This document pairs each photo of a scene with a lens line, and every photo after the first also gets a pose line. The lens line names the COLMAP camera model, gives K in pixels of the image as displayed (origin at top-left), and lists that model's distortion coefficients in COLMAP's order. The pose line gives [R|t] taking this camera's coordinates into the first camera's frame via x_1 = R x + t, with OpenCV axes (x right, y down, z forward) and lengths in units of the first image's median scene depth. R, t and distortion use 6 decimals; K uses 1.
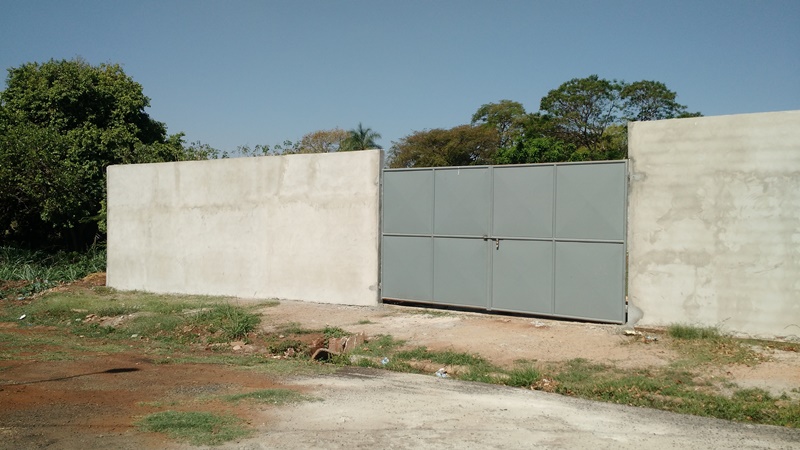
lens RADIAL K [[747.2, 0, 392.4], [0, 747.2, 227.5], [0, 0, 1]] dist [0.058344, -0.193371]
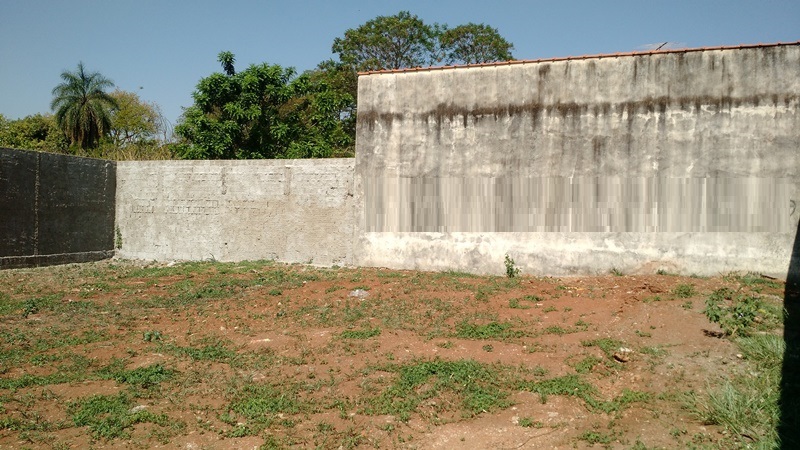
lens RADIAL K [[747.2, 0, 399.0], [0, 747.2, 221.2], [0, 0, 1]] dist [0.058344, -0.193371]
pose [[0.985504, 0.020912, 0.168360, 0.360779], [-0.020913, 0.999780, -0.001765, 0.007001], [-0.168360, -0.001781, 0.985724, 0.696887]]
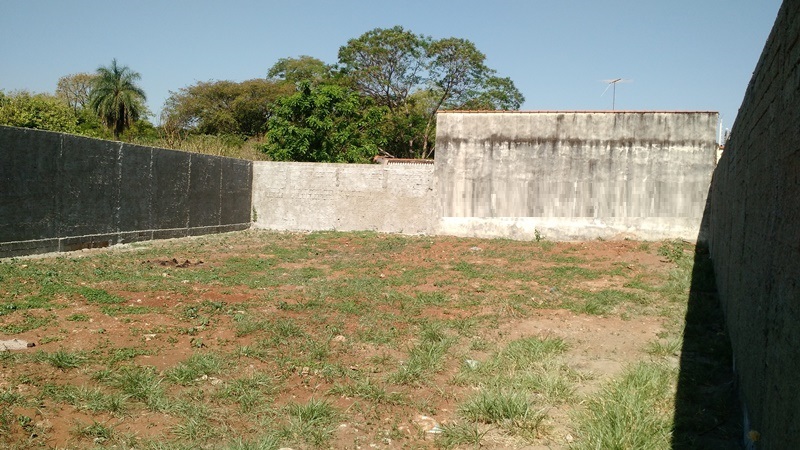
lens RADIAL K [[747.2, 0, 399.7], [0, 747.2, 230.1], [0, 0, 1]] dist [0.058344, -0.193371]
pose [[0.964506, 0.023758, 0.262989, 0.112111], [-0.035396, 0.998588, 0.039602, 0.000251], [-0.261677, -0.047505, 0.963986, 0.360534]]
